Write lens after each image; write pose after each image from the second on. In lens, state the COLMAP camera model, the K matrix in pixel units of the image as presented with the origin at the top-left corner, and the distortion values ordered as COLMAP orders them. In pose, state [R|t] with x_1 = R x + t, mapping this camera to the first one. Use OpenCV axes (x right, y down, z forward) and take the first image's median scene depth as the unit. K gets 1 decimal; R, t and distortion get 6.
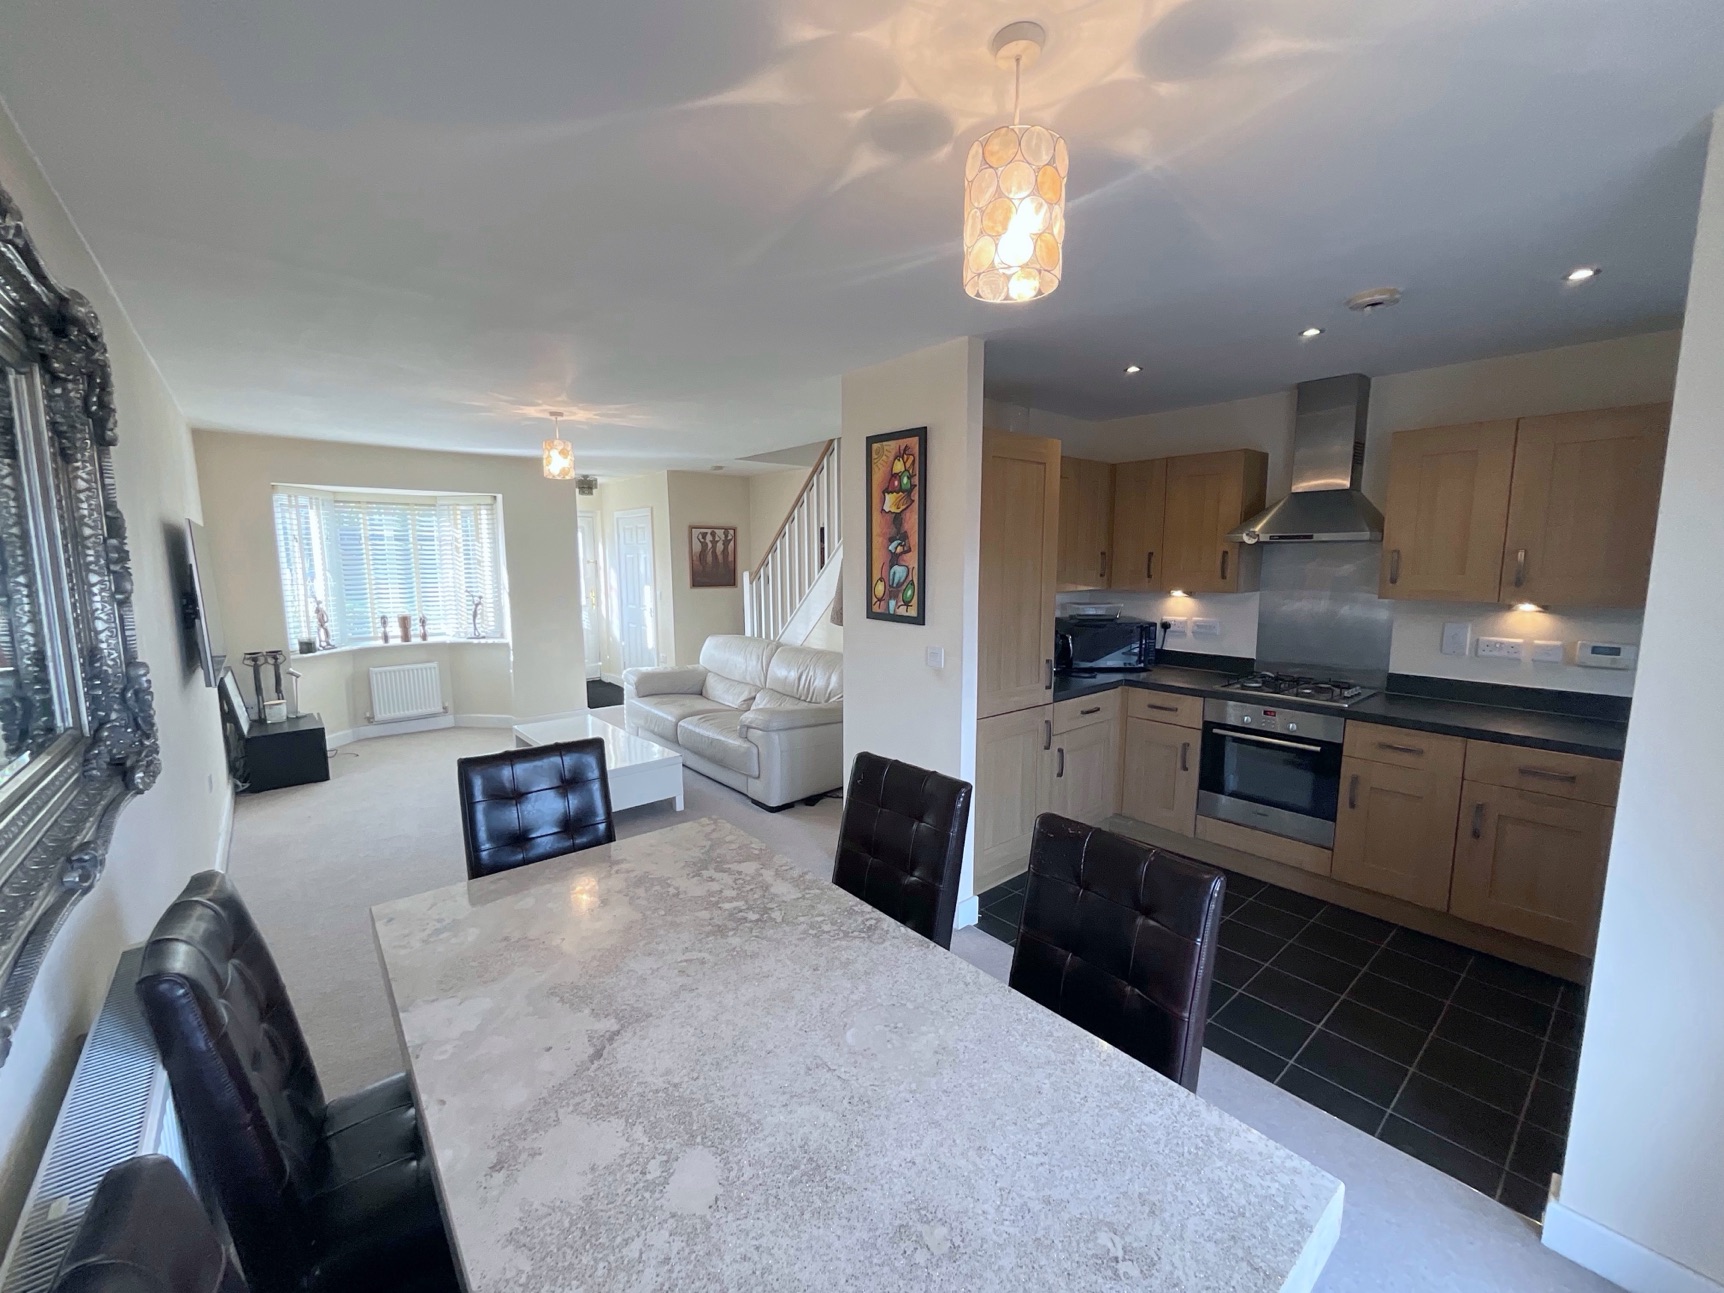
lens RADIAL K [[698.4, 0, 865.4], [0, 698.4, 648.9], [0, 0, 1]] dist [-0.008052, 0.003870]
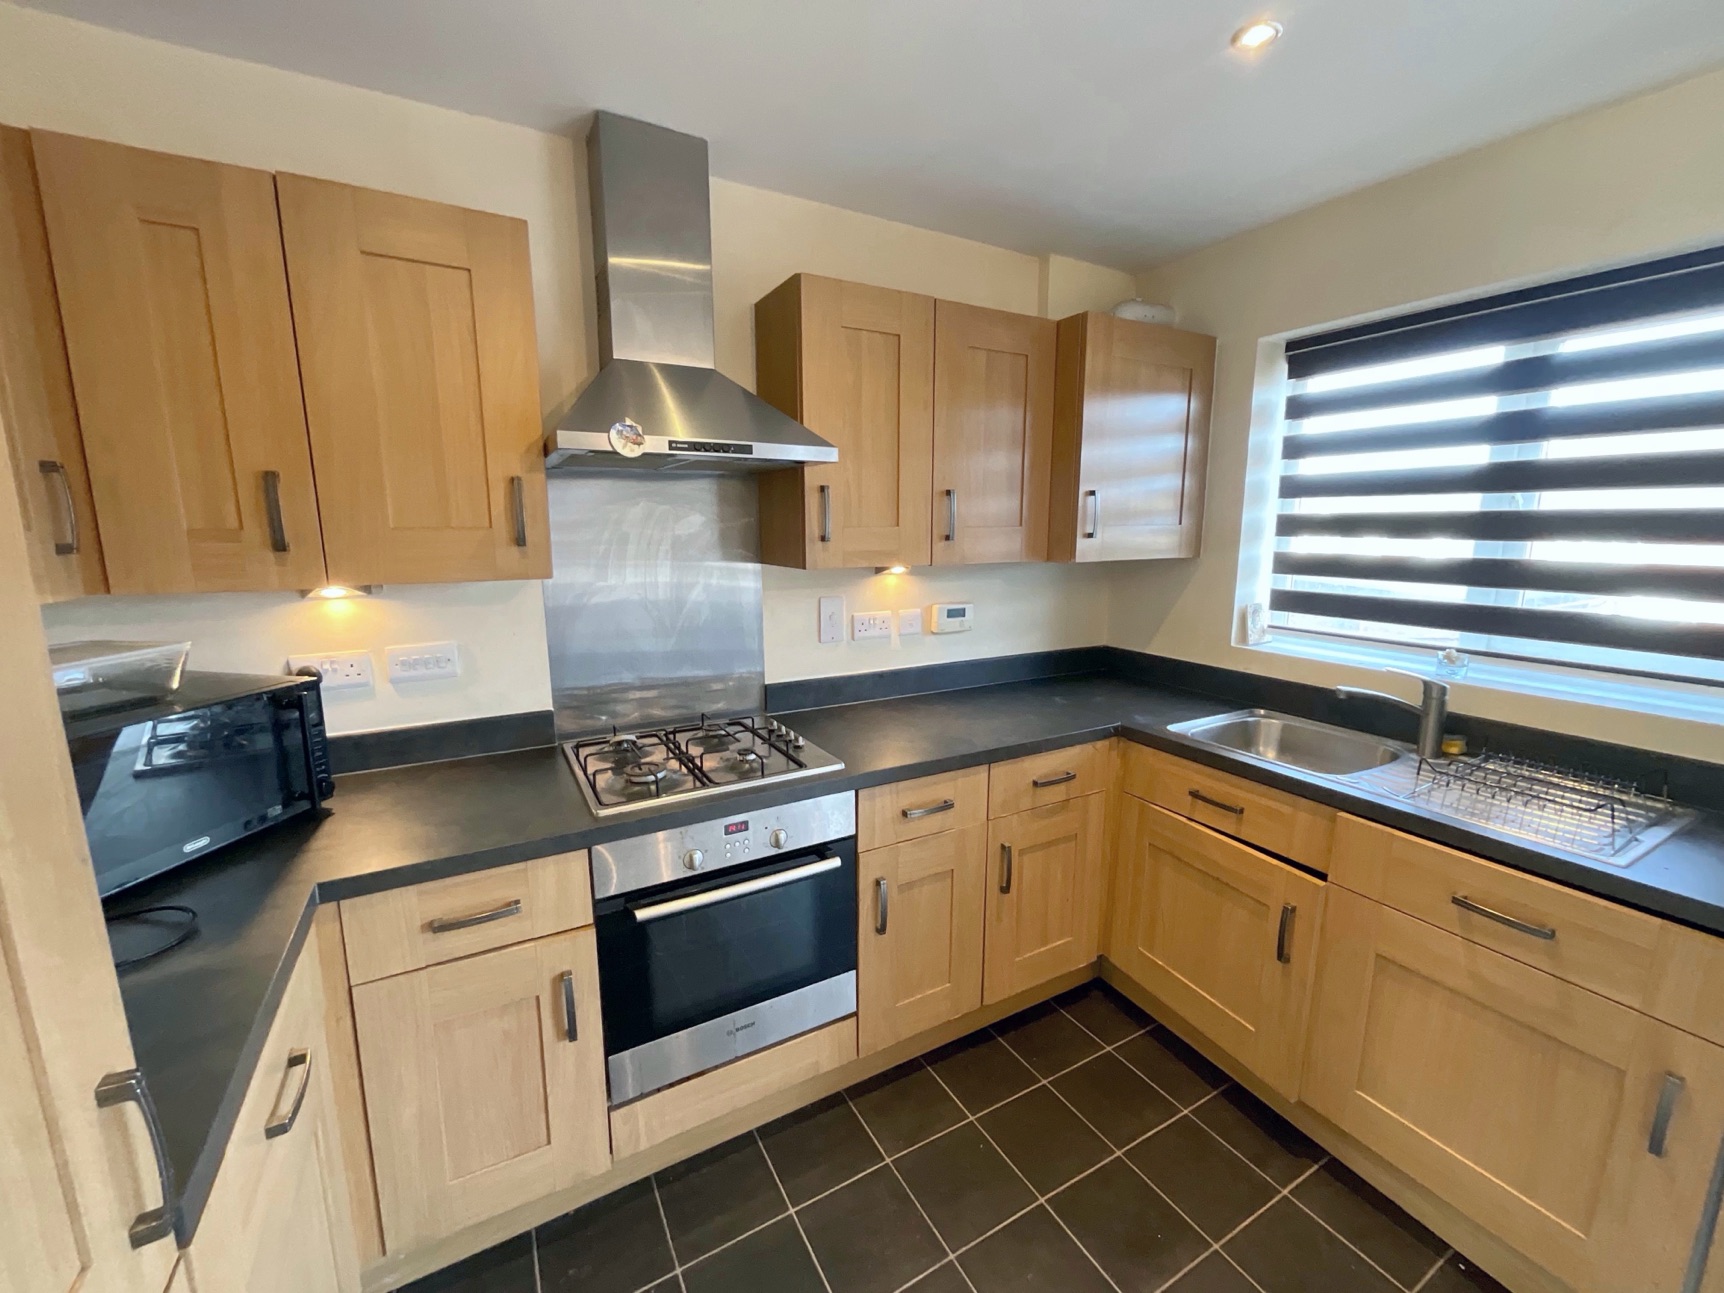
lens RADIAL K [[698.4, 0, 867.6], [0, 698.4, 648.5], [0, 0, 1]] dist [-0.008052, 0.003870]
pose [[0.194492, -0.169484, 0.966151, 0.155393], [0.129704, 0.980755, 0.145935, -0.078635], [-0.972291, 0.096930, 0.212732, 0.759296]]
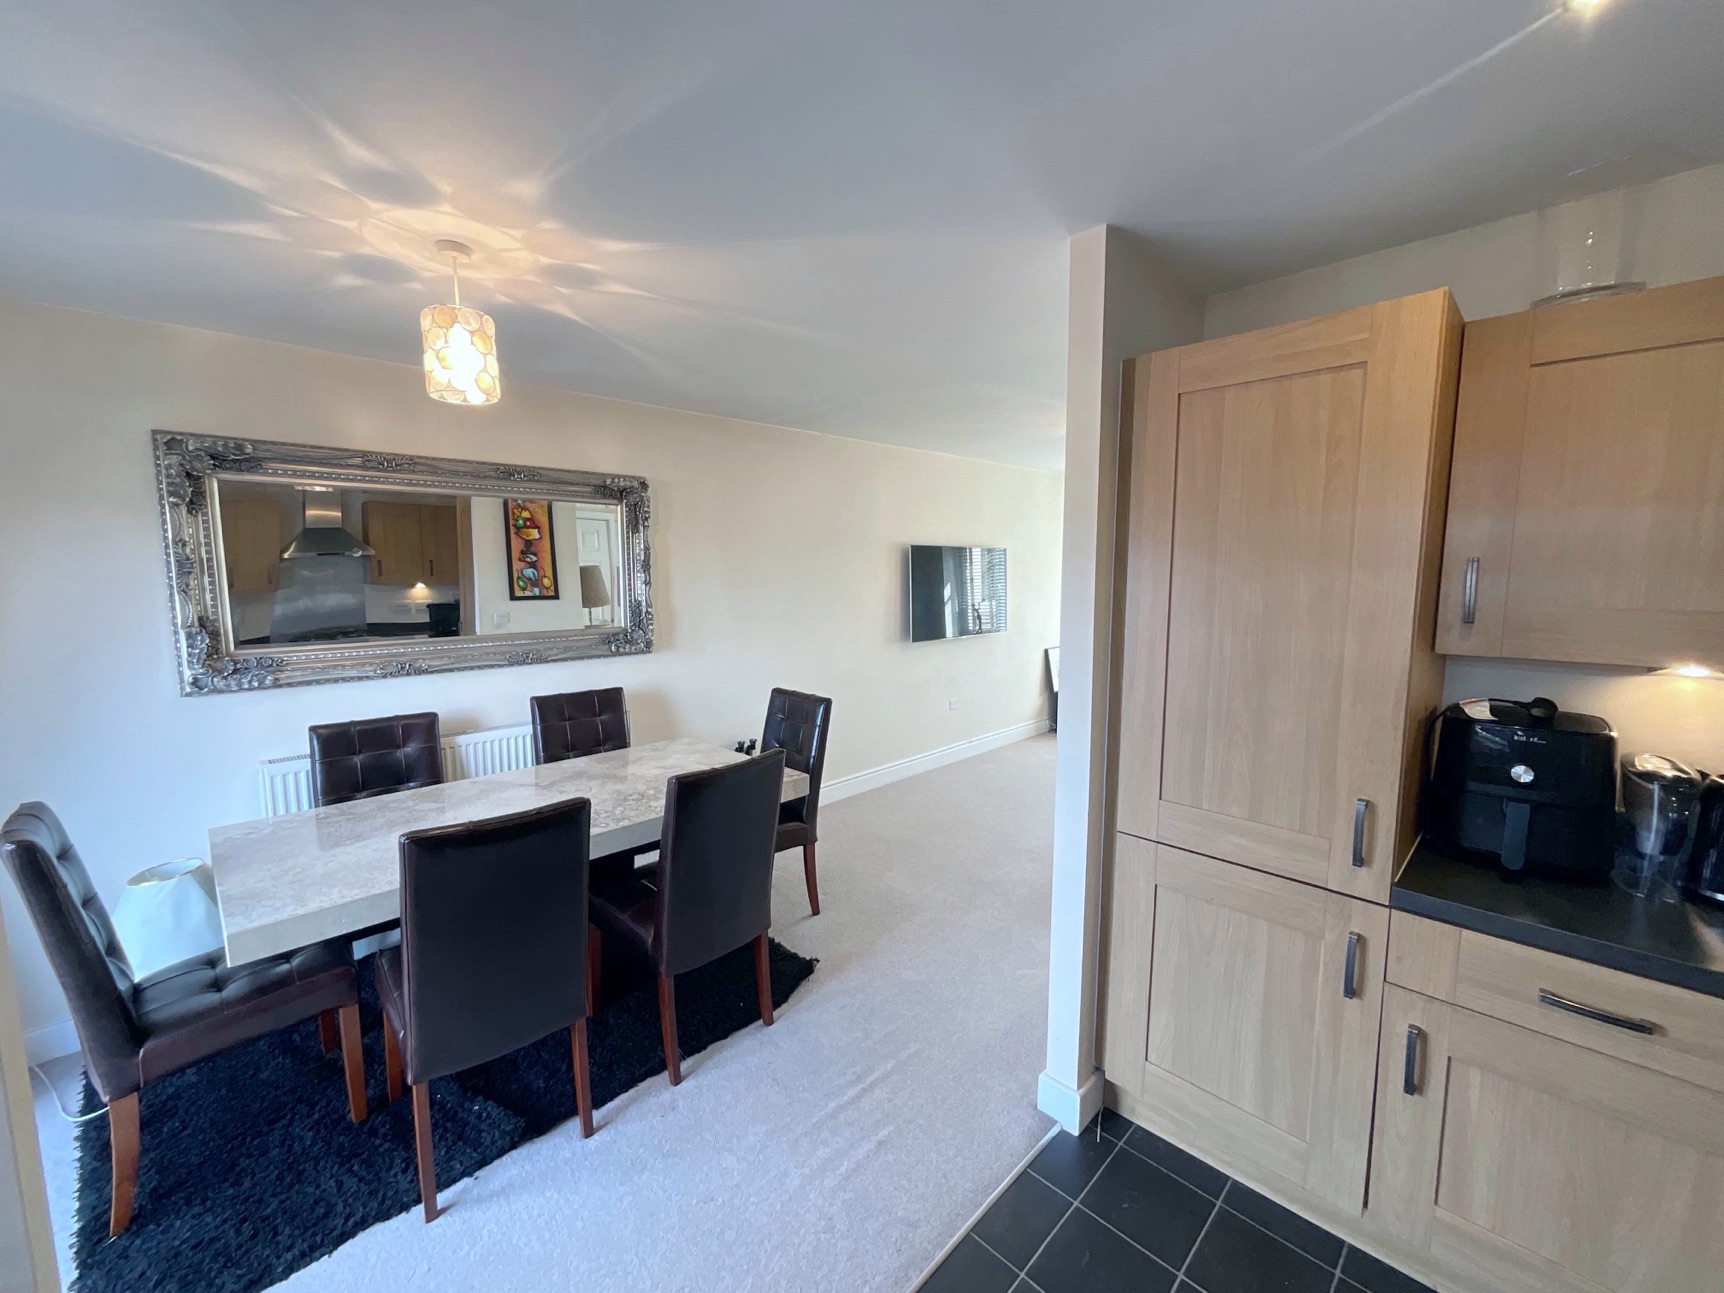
lens RADIAL K [[698.4, 0, 862.5], [0, 698.4, 651.9], [0, 0, 1]] dist [-0.008052, 0.003870]
pose [[0.079956, 0.103047, -0.991458, 0.639197], [-0.141204, 0.985783, 0.091069, -0.069304], [0.986746, 0.132716, 0.093370, 0.608084]]
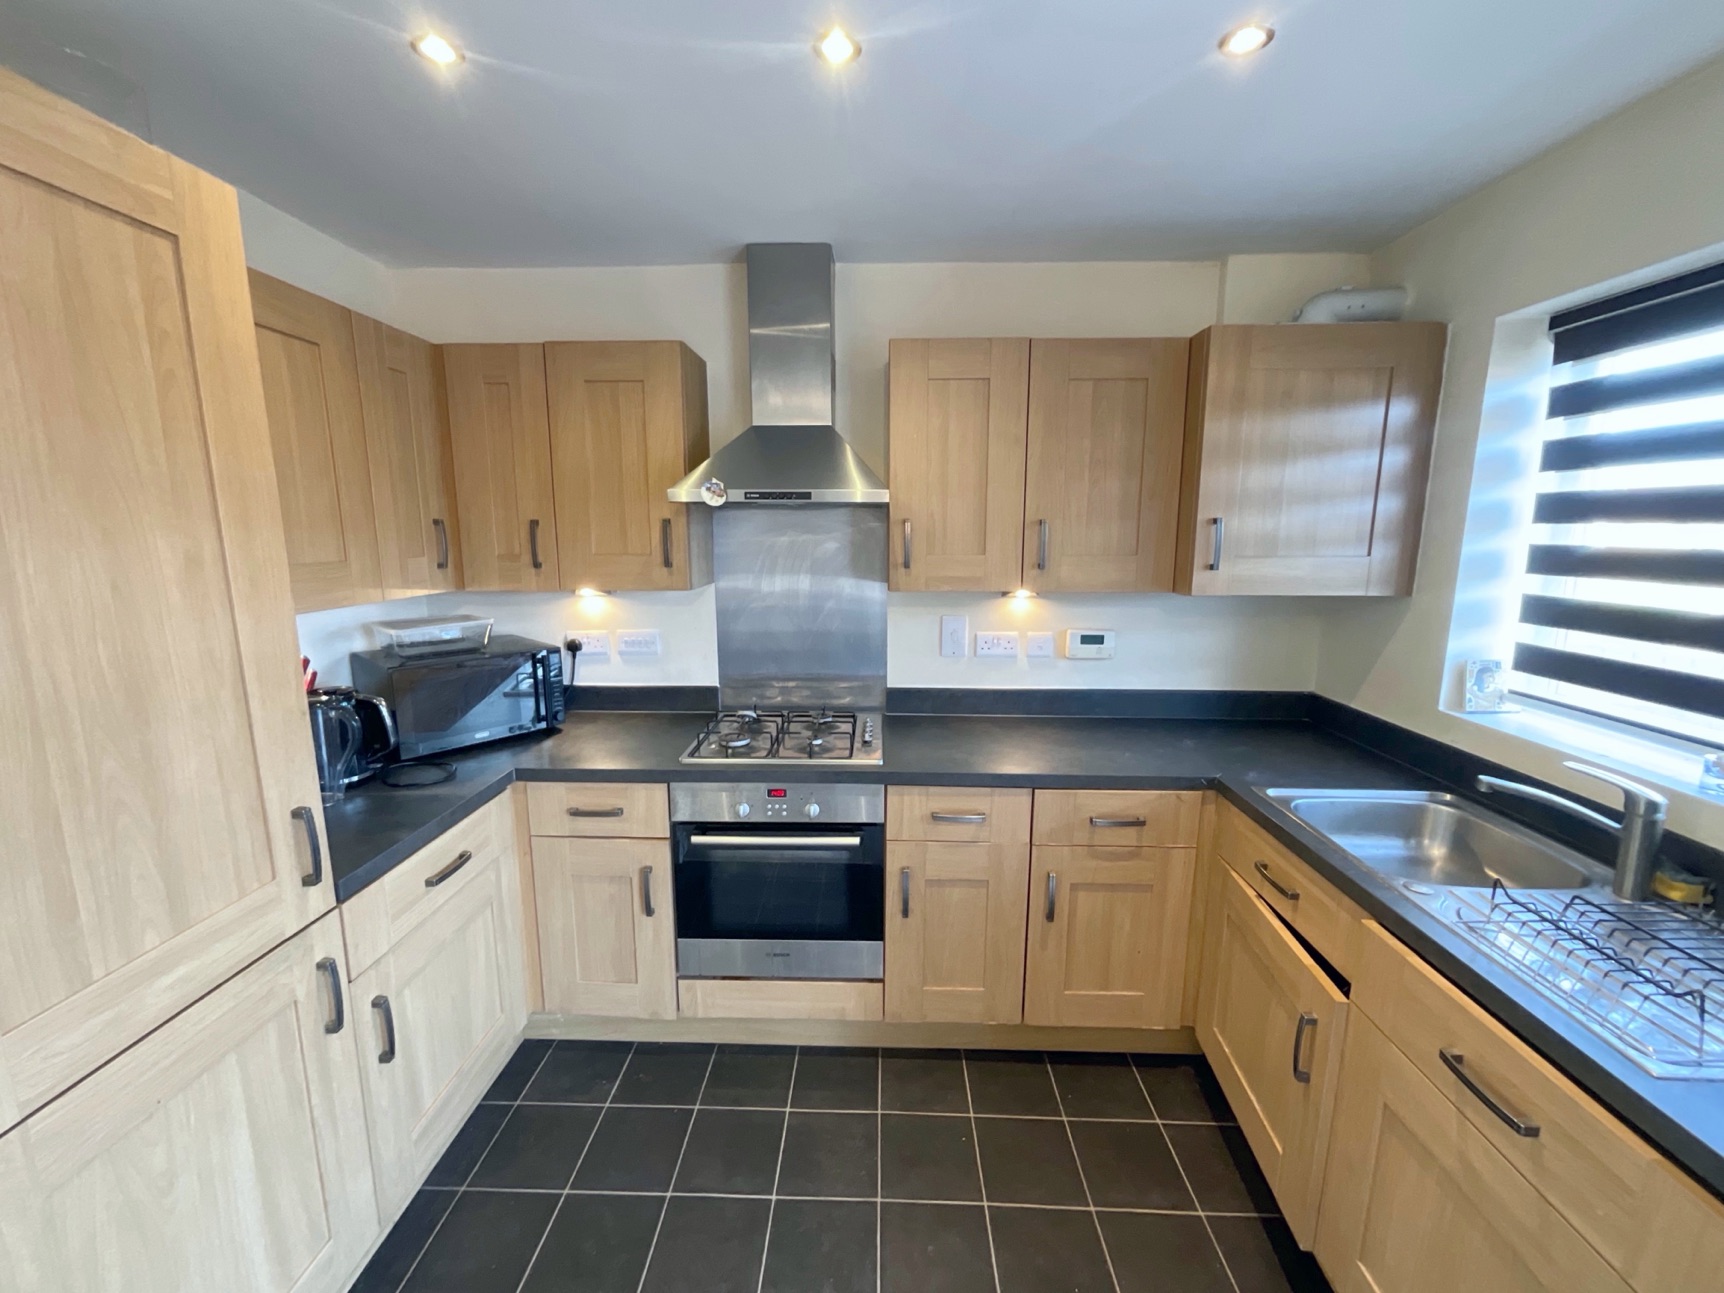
lens RADIAL K [[698.4, 0, 856.0], [0, 698.4, 649.4], [0, 0, 1]] dist [-0.008052, 0.003870]
pose [[0.675393, -0.123057, 0.727119, 0.196588], [0.094984, 0.992283, 0.079706, -0.066917], [-0.731316, 0.015232, 0.681869, 0.513159]]
